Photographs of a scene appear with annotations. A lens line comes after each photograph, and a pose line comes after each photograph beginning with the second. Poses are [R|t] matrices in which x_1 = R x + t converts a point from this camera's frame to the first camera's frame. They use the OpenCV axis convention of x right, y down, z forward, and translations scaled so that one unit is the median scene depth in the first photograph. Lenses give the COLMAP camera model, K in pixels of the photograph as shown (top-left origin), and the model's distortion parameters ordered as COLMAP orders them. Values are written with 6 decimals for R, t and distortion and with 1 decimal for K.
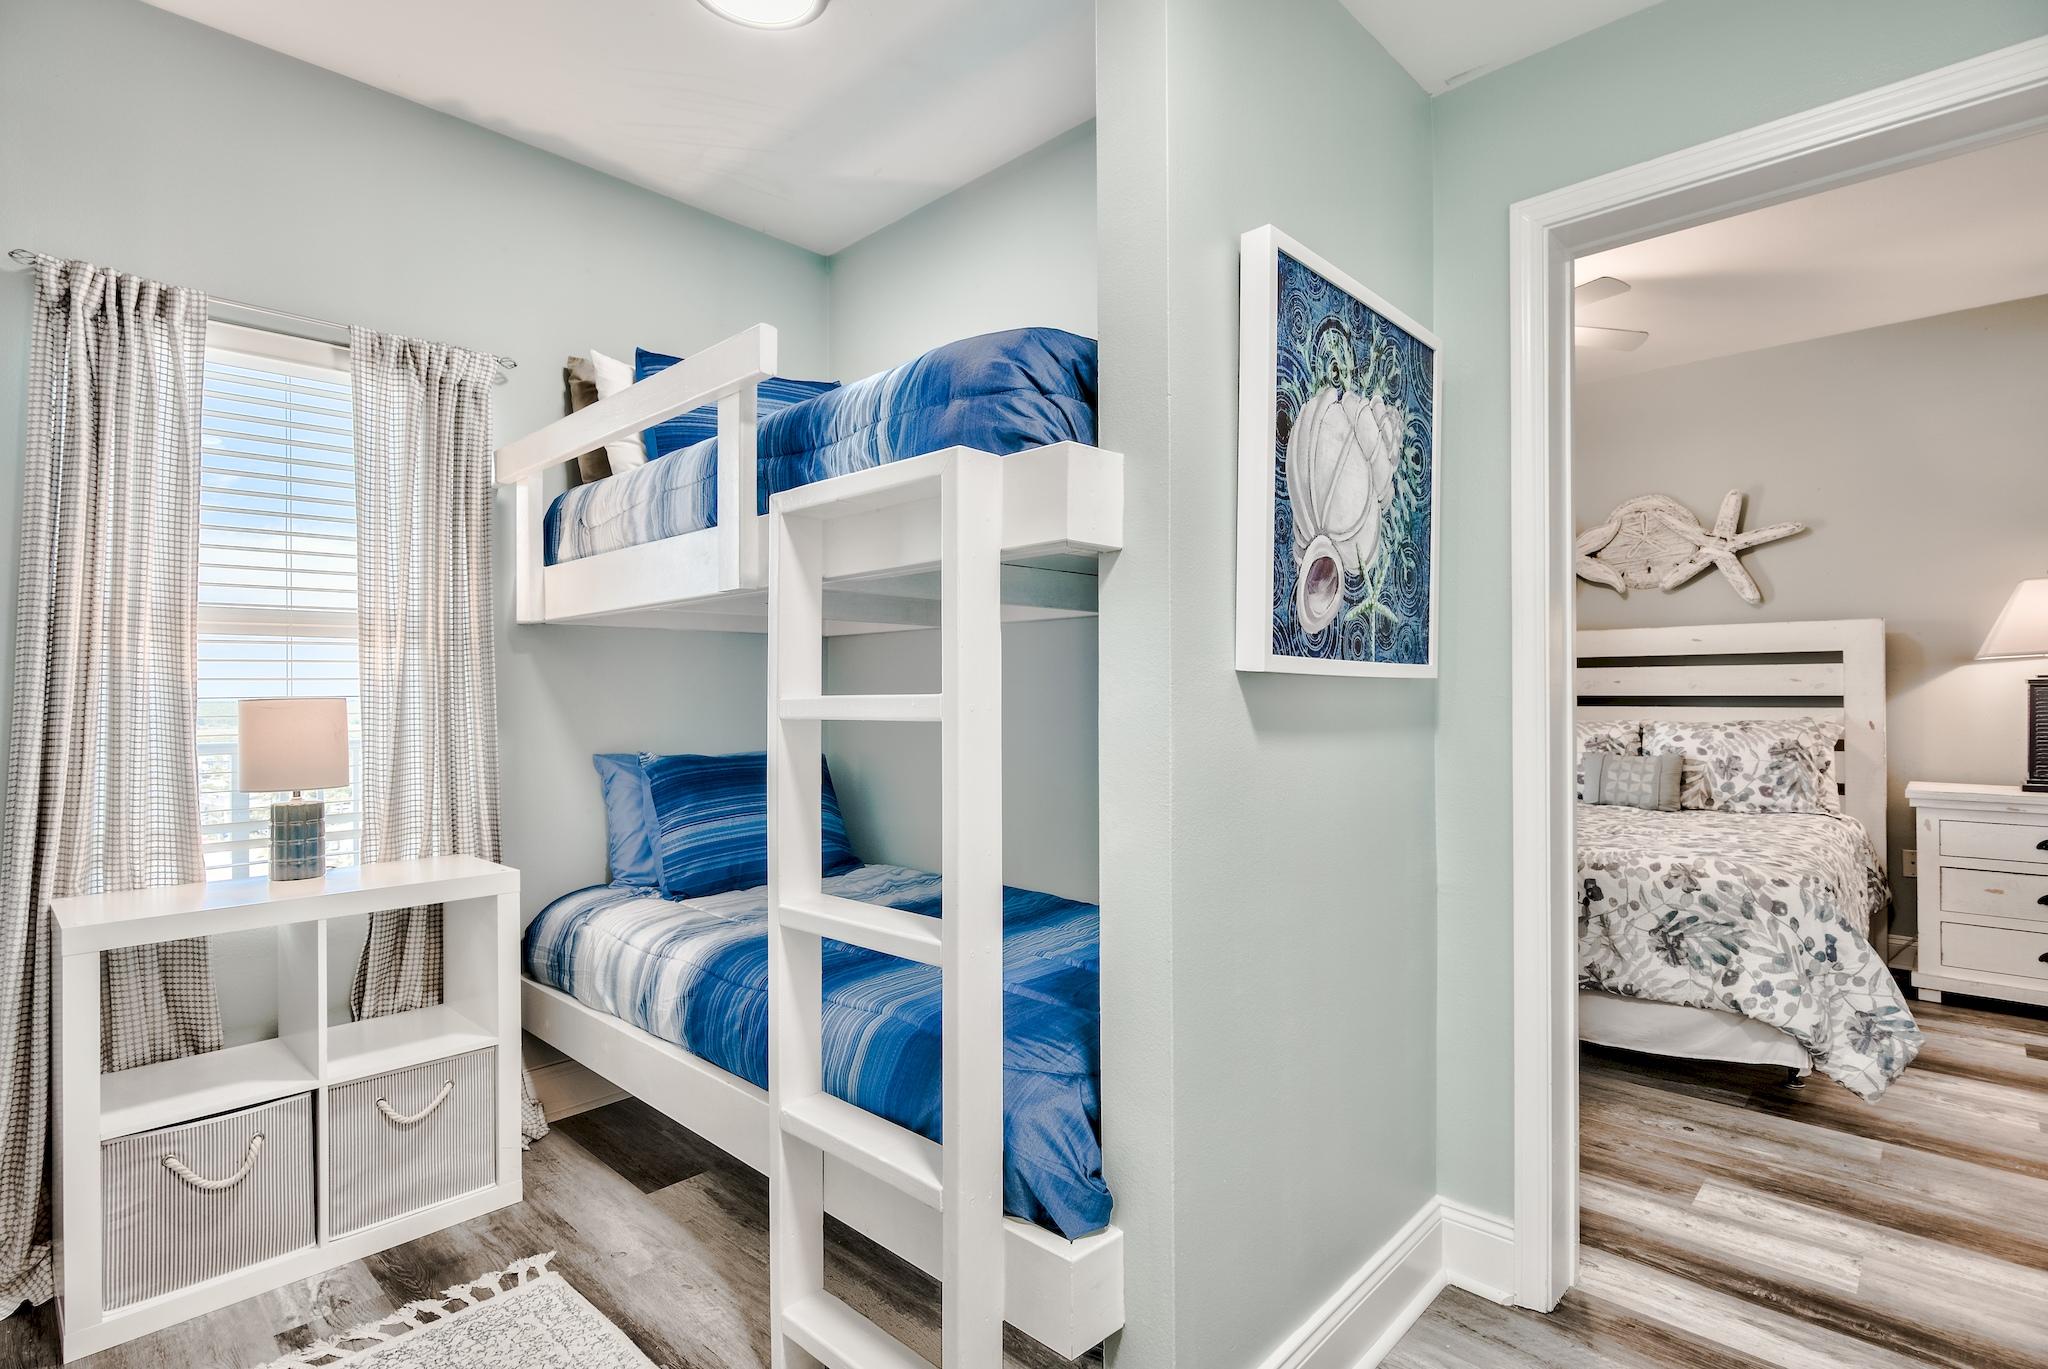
lens RADIAL K [[988.4, 0, 1044.2], [0, 988.4, 660.6], [0, 0, 1]] dist [0.000126, -0.000058]
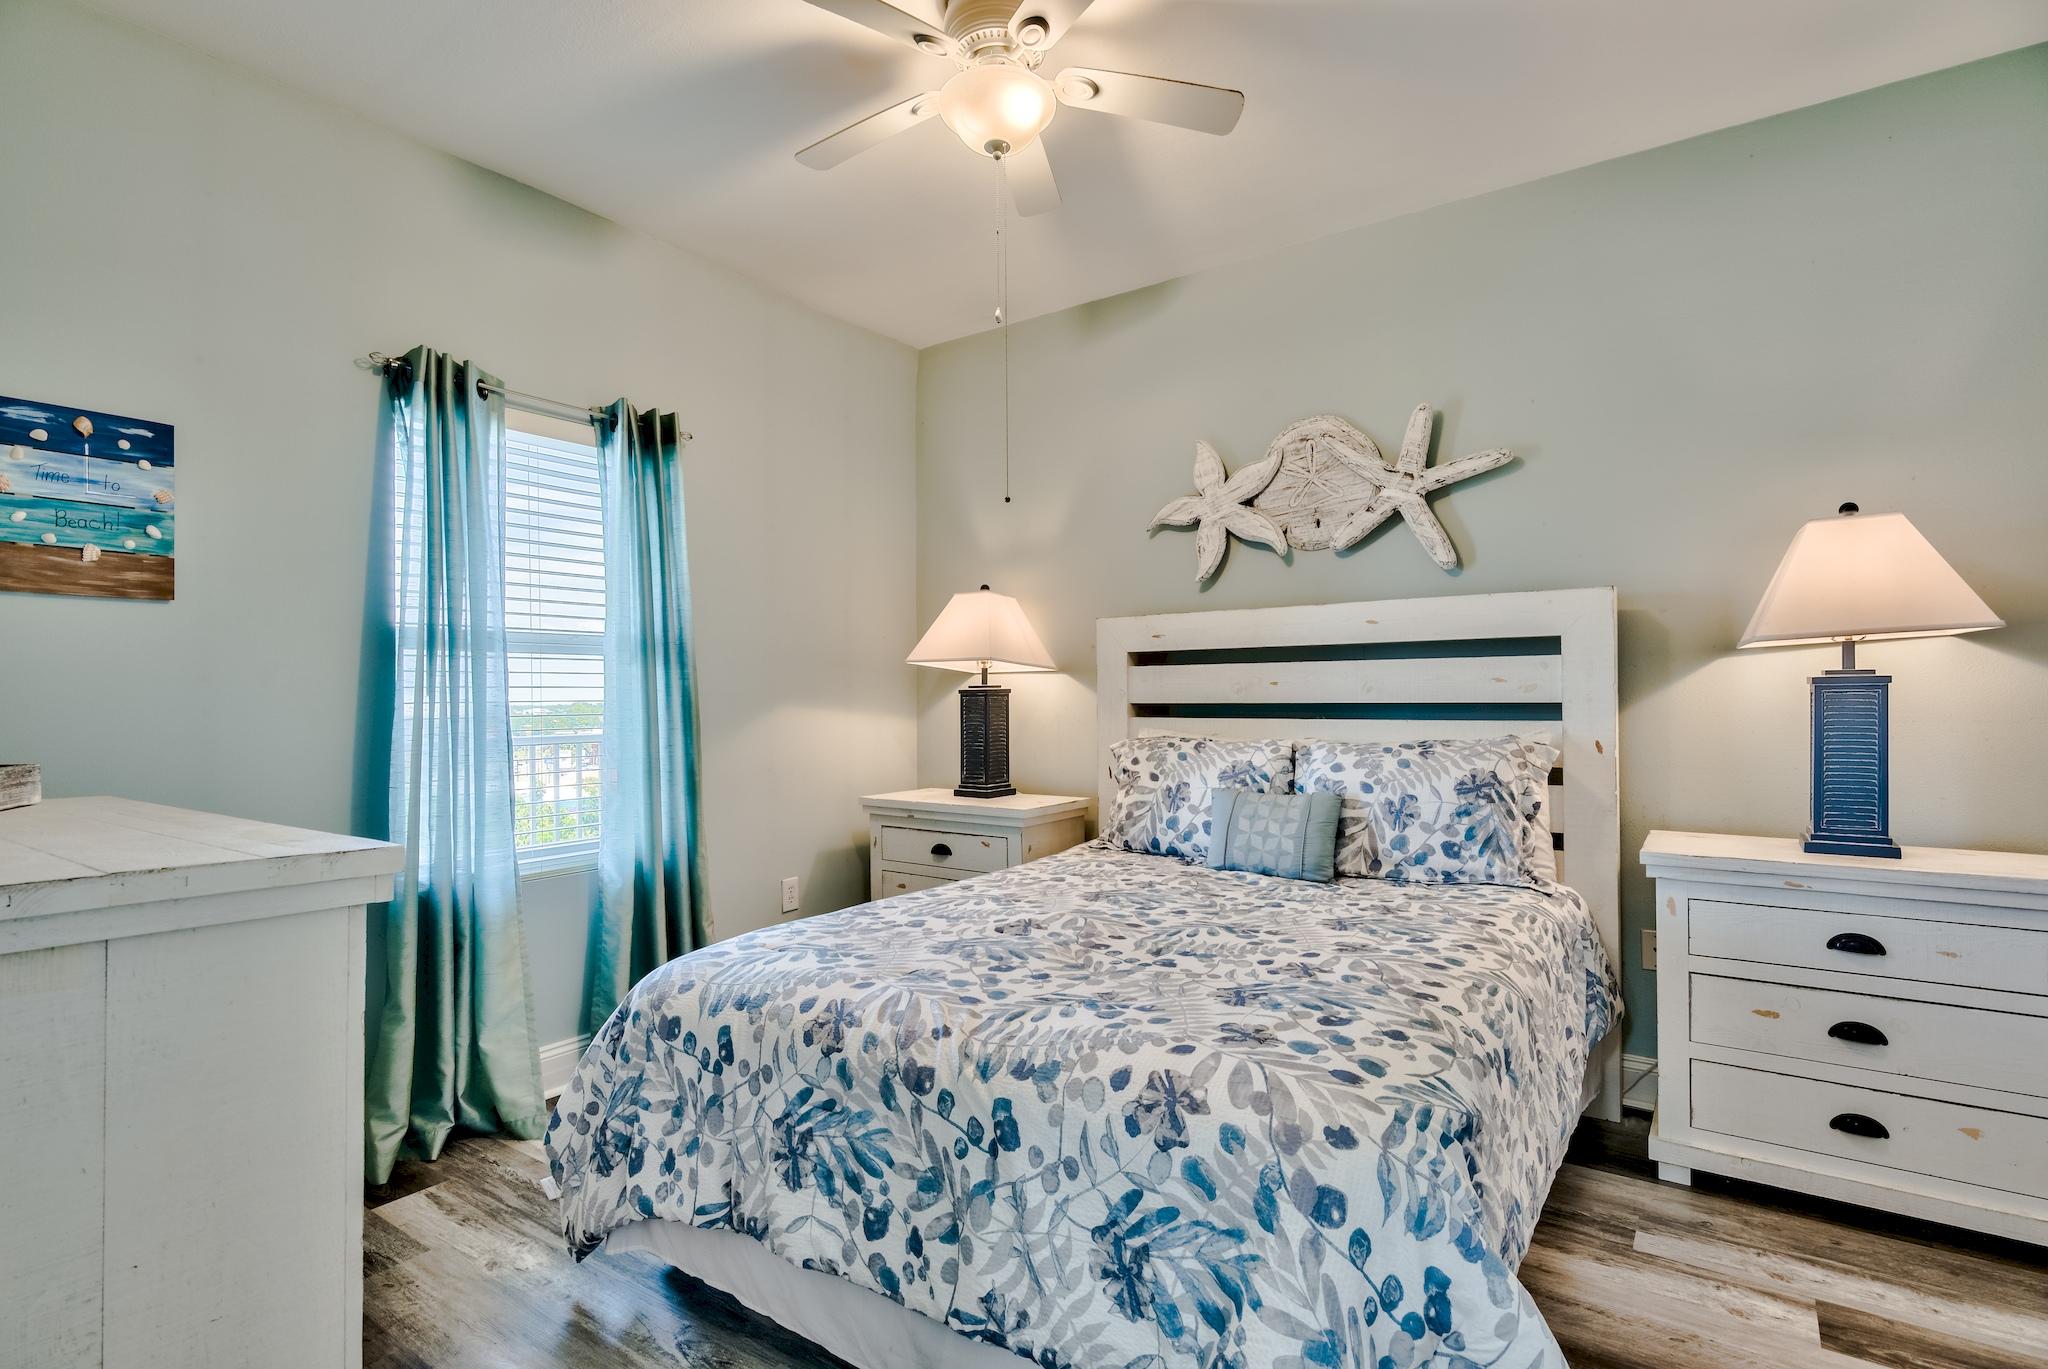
lens RADIAL K [[1009.4, 0, 1001.8], [0, 1009.4, 662.8], [0, 0, 1]] dist [-0.001262, -0.000271]
pose [[0.991989, 0.001278, 0.126315, 0.355111], [-0.000969, 0.999996, -0.002506, 0.010736], [-0.126318, 0.002364, 0.991987, 0.379153]]
